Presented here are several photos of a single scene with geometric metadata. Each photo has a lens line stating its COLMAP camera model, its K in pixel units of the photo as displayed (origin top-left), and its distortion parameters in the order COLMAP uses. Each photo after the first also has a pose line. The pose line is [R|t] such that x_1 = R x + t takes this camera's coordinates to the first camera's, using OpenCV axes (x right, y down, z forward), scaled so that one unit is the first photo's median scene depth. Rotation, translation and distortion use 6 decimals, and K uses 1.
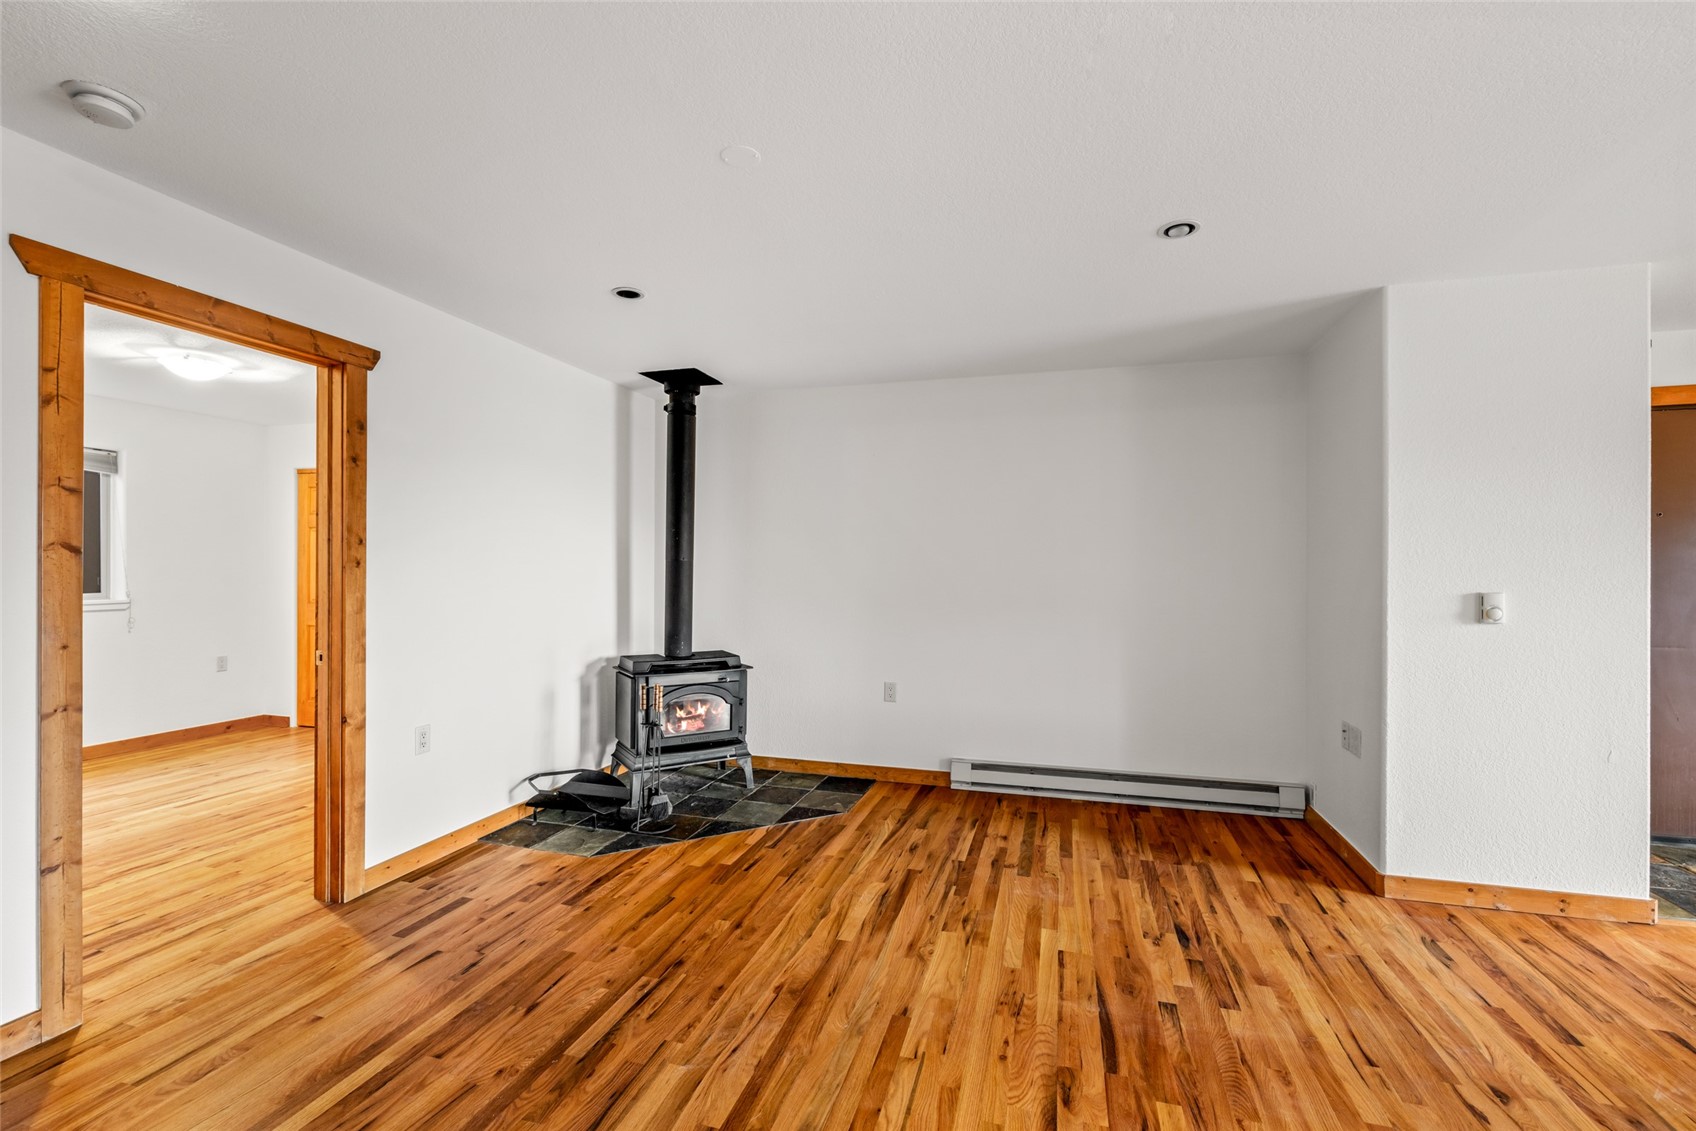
lens RADIAL K [[731.5, 0, 844.4], [0, 731.5, 564.9], [0, 0, 1]] dist [-0.000813, 0.000121]
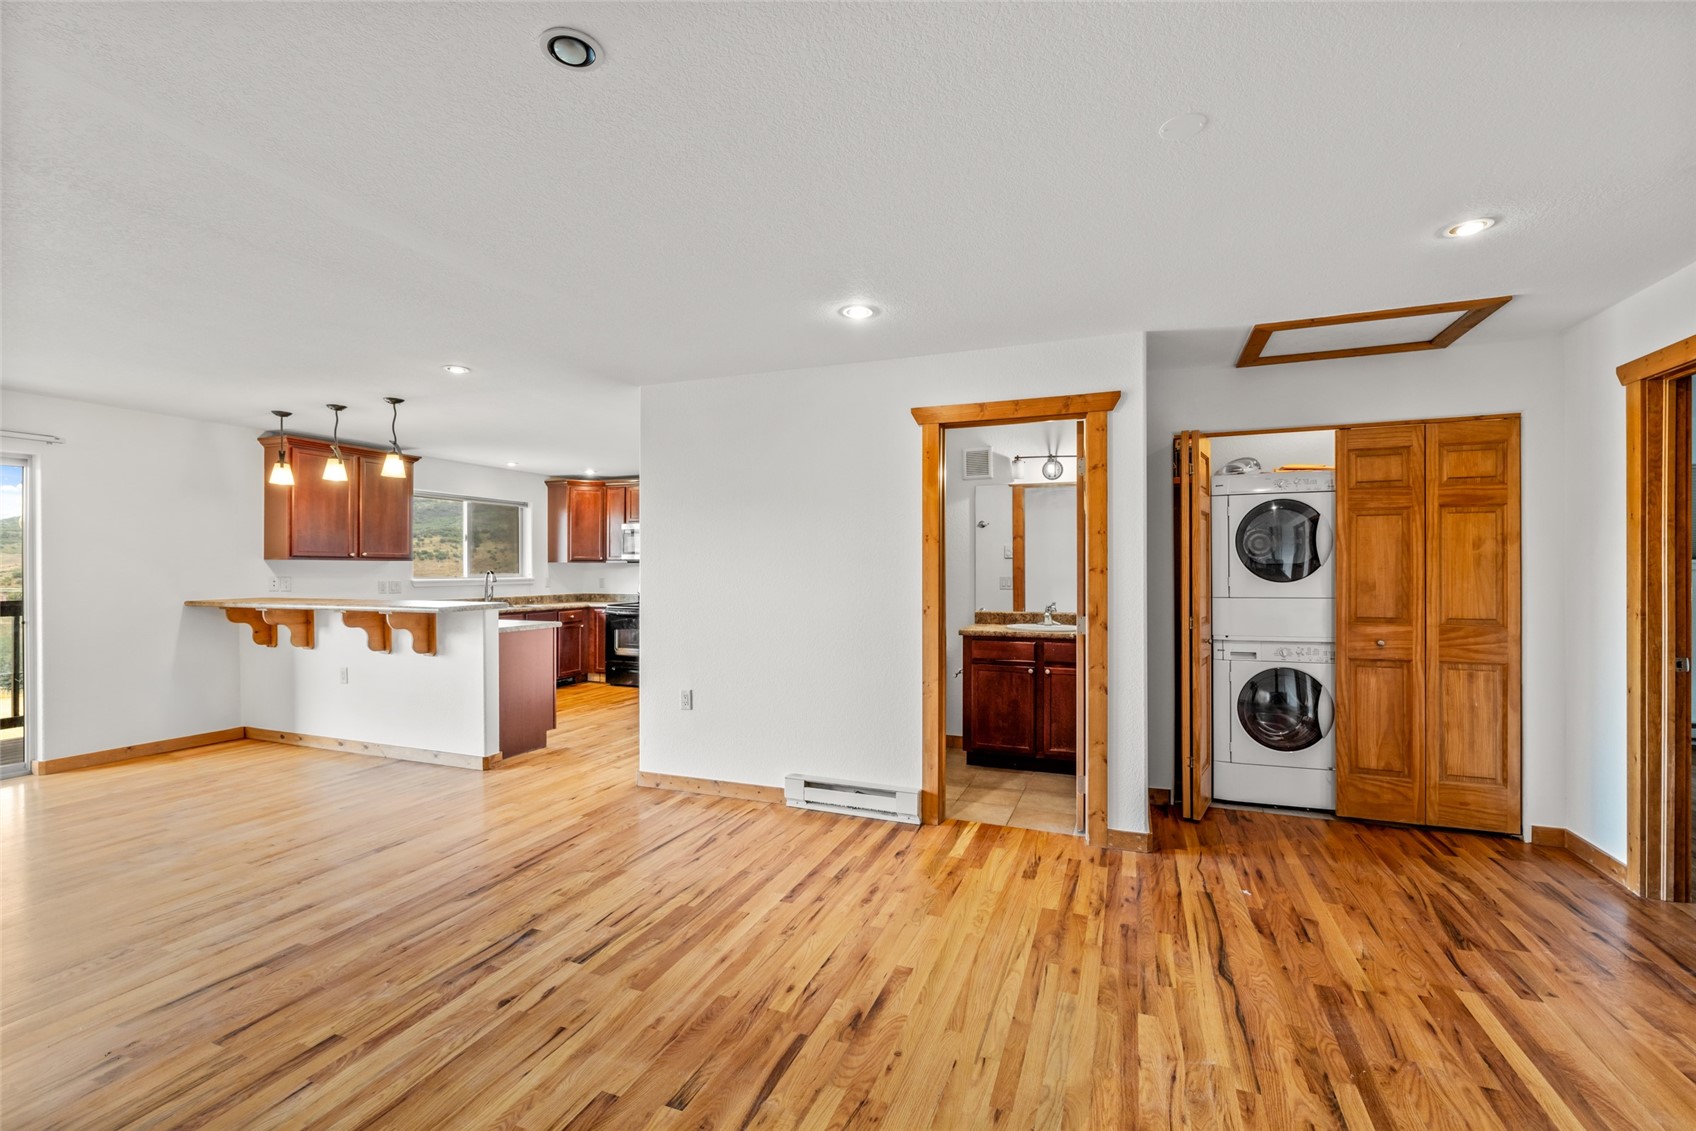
lens RADIAL K [[731.5, 0, 844.4], [0, 731.5, 564.9], [0, 0, 1]] dist [-0.000813, 0.000121]
pose [[-0.995673, -0.003653, 0.092851, 0.192687], [-0.004395, 0.999960, -0.007787, -0.006310], [-0.092819, -0.008161, -0.995650, 1.971873]]
